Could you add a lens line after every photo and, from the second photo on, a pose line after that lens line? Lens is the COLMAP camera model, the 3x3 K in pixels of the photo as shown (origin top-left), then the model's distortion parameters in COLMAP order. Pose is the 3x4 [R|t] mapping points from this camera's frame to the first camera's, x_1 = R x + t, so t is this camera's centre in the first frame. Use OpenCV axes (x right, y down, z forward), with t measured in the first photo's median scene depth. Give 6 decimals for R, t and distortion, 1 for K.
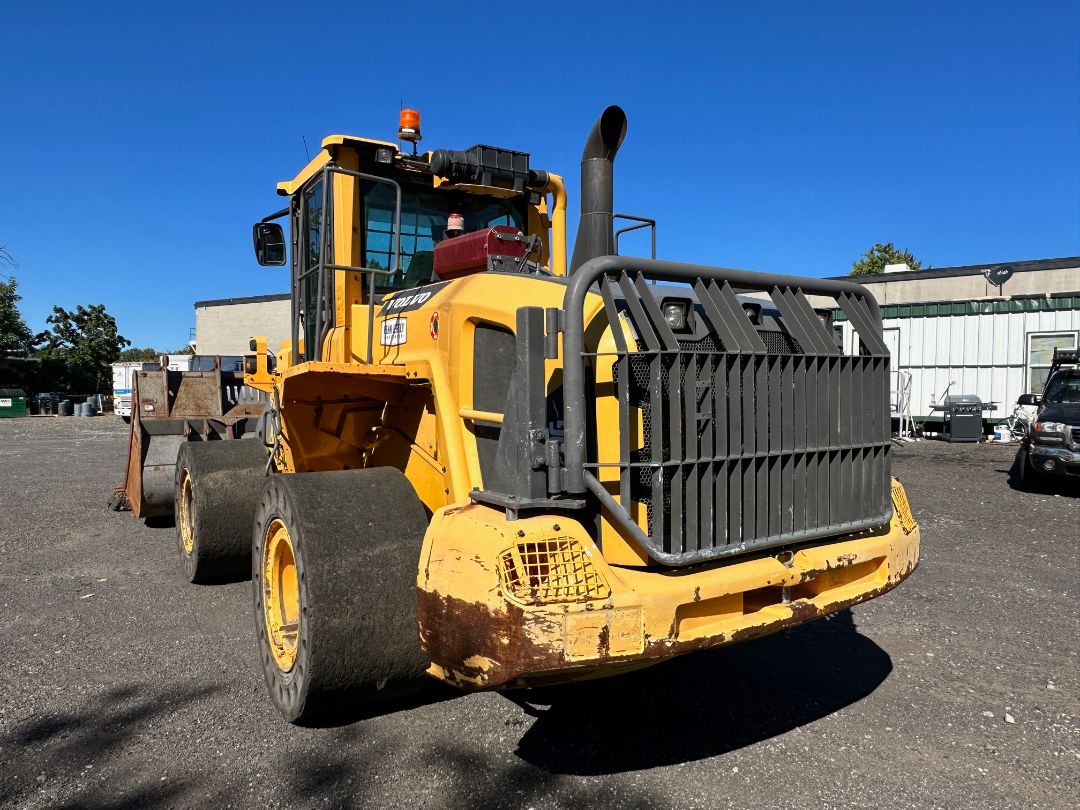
lens RADIAL K [[703.4, 0, 540.8], [0, 703.4, 413.2], [0, 0, 1]] dist [0.000896, -0.001062]
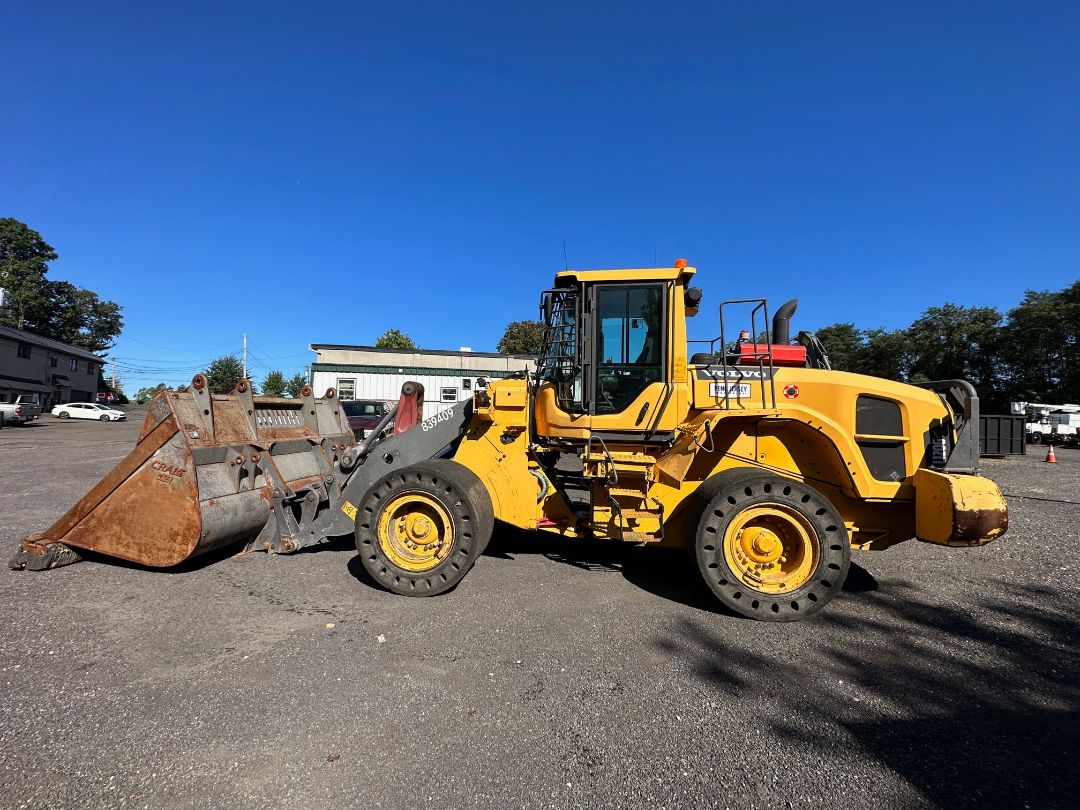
lens RADIAL K [[422.7, 0, 540.0], [0, 422.7, 405.0], [0, 0, 1]] dist [0.019404, -0.012940]
pose [[0.672252, 0.027544, 0.739809, -2.003524], [0.007815, 0.998988, -0.044295, -0.052924], [-0.740281, 0.035559, 0.671357, 0.969839]]
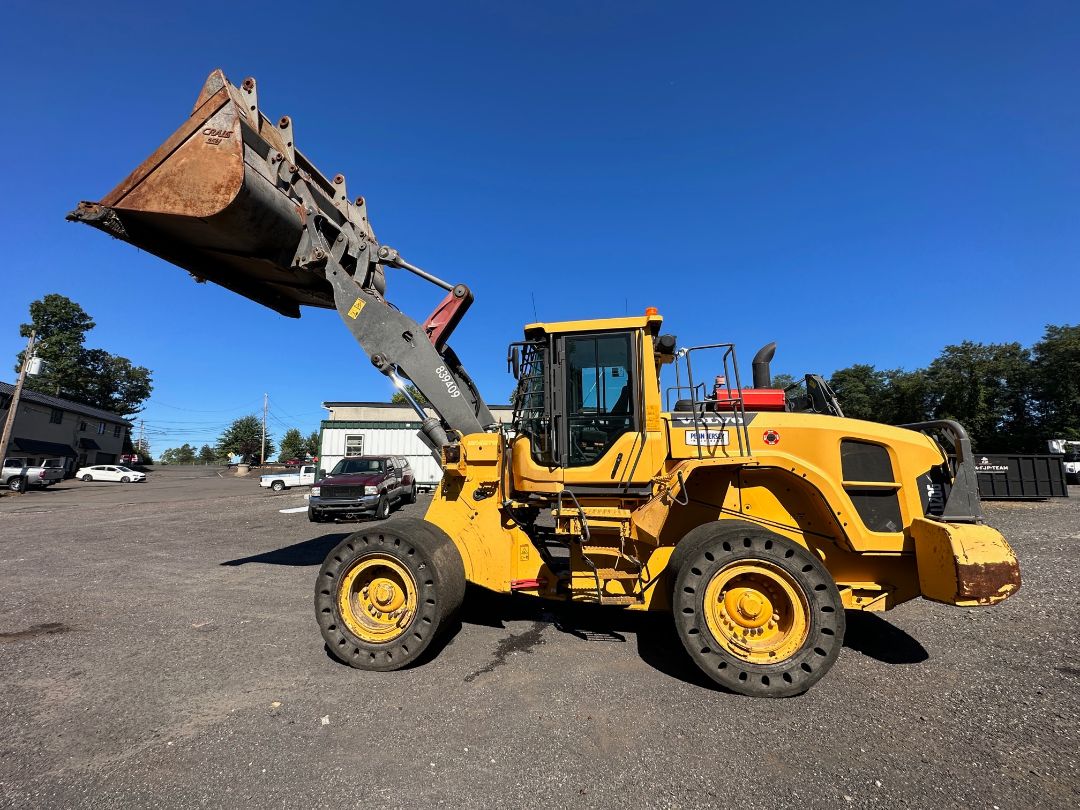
lens RADIAL K [[429.2, 0, 542.0], [0, 429.2, 403.6], [0, 0, 1]] dist [-0.002067, -0.000038]
pose [[0.698980, 0.096533, 0.708596, -1.870523], [0.031913, 0.985650, -0.165756, -0.058580], [-0.714429, 0.138473, 0.685869, 0.858659]]
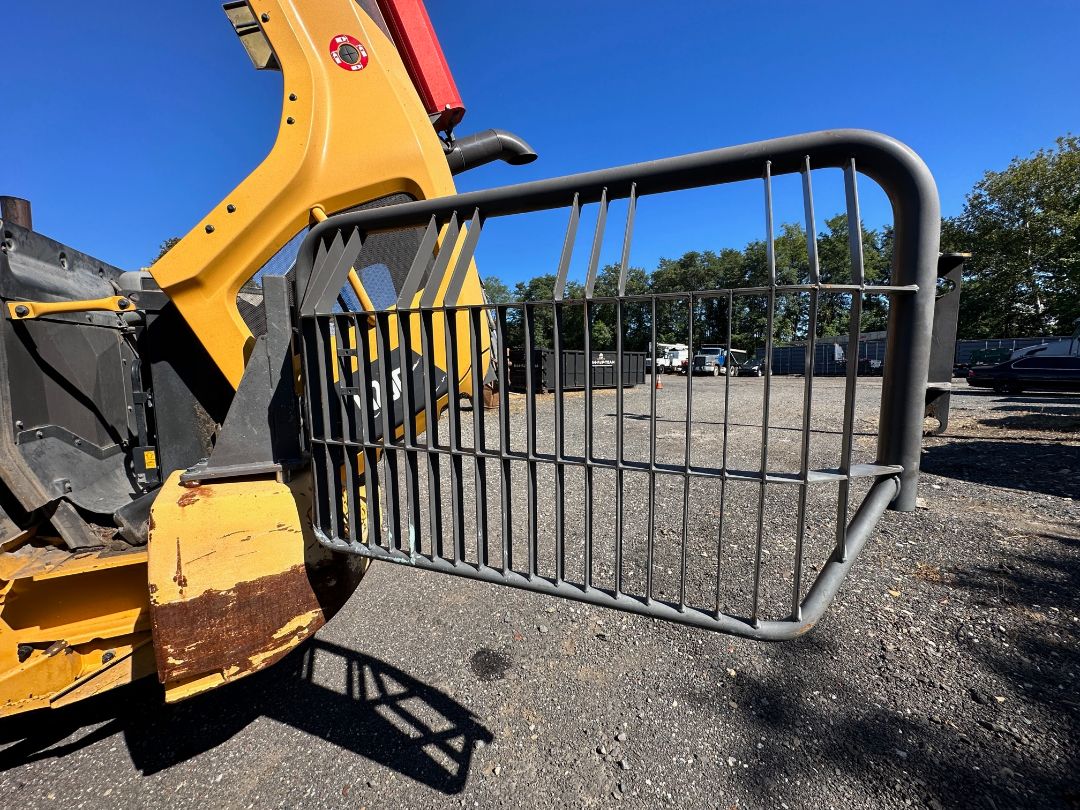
lens RADIAL K [[422.7, 0, 540.0], [0, 422.7, 405.0], [0, 0, 1]] dist [0.019404, -0.012940]
pose [[0.168766, -0.106061, 0.979933, -0.496287], [0.044920, 0.993988, 0.099846, -0.006179], [-0.984632, 0.027168, 0.172515, 0.442686]]
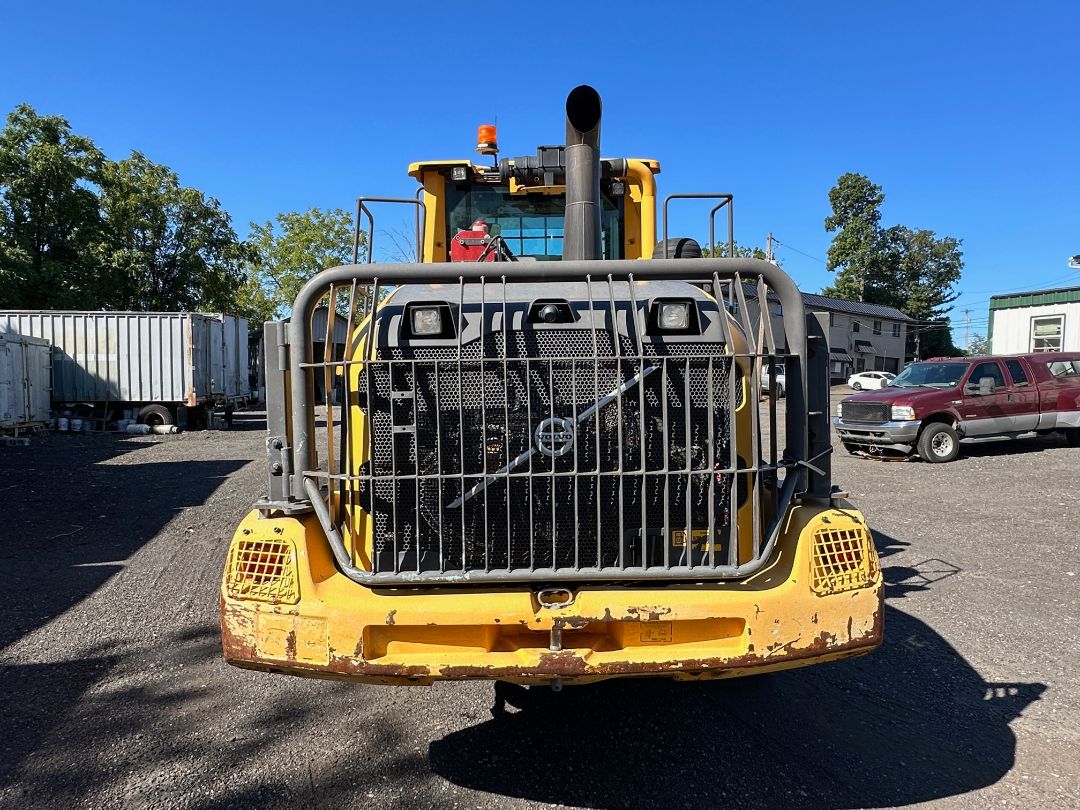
lens RADIAL K [[676.0, 0, 536.7], [0, 676.0, 407.2], [0, 0, 1]] dist [0.001666, -0.001747]
pose [[0.847738, 0.018821, -0.530082, 0.824579], [-0.012469, 0.999801, 0.015558, -0.039708], [0.530269, -0.006579, 0.847804, 0.321142]]
